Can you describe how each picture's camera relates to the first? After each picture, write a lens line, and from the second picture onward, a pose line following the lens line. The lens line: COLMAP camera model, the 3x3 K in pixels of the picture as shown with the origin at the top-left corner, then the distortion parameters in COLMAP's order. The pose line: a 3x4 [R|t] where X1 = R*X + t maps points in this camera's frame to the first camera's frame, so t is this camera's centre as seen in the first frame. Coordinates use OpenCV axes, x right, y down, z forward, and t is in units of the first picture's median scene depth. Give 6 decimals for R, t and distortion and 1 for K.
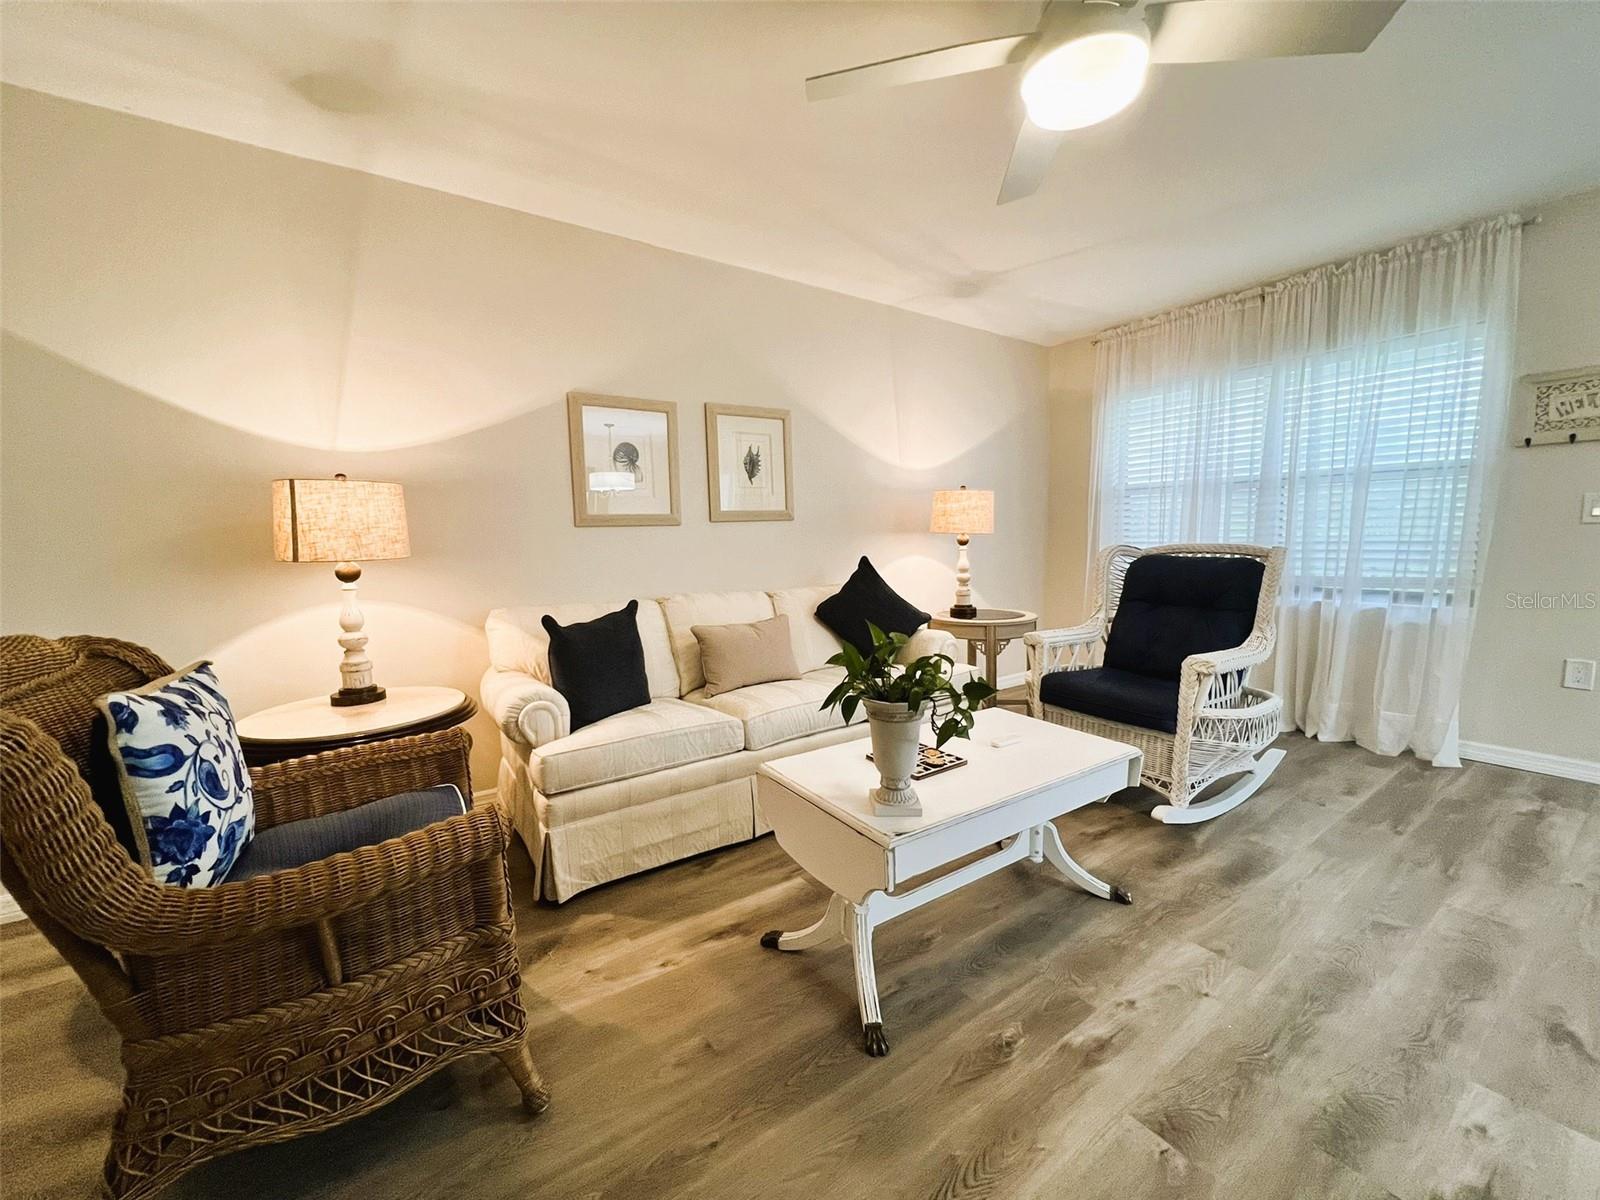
lens RADIAL K [[621.9, 0, 790.4], [0, 621.9, 592.1], [0, 0, 1]] dist [-0.001595, -0.000013]
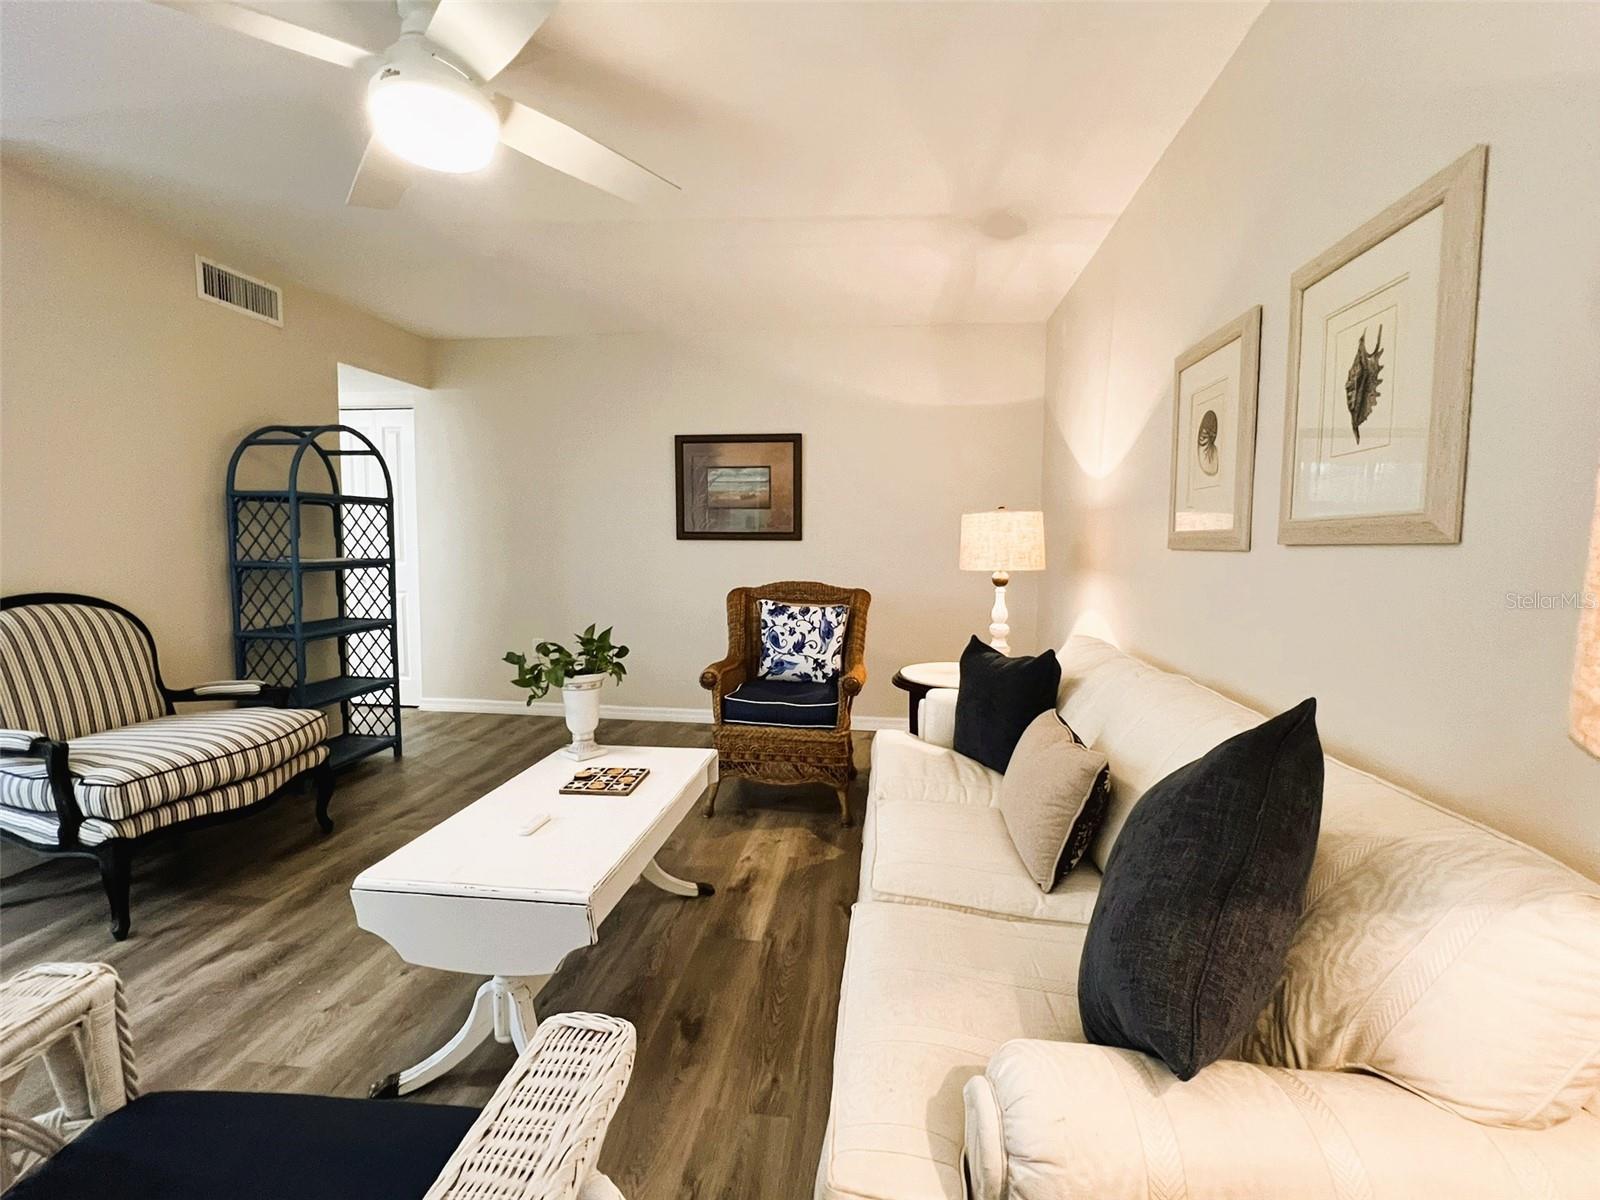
lens RADIAL K [[708.8, 0, 800.0], [0, 708.8, 600.0], [0, 0, 1]] dist [-0.001049, -0.000018]
pose [[-0.652467, 0.074301, -0.754166, 0.794809], [-0.071695, 0.984666, 0.159037, -0.219606], [0.754418, 0.157836, -0.637136, 1.795222]]
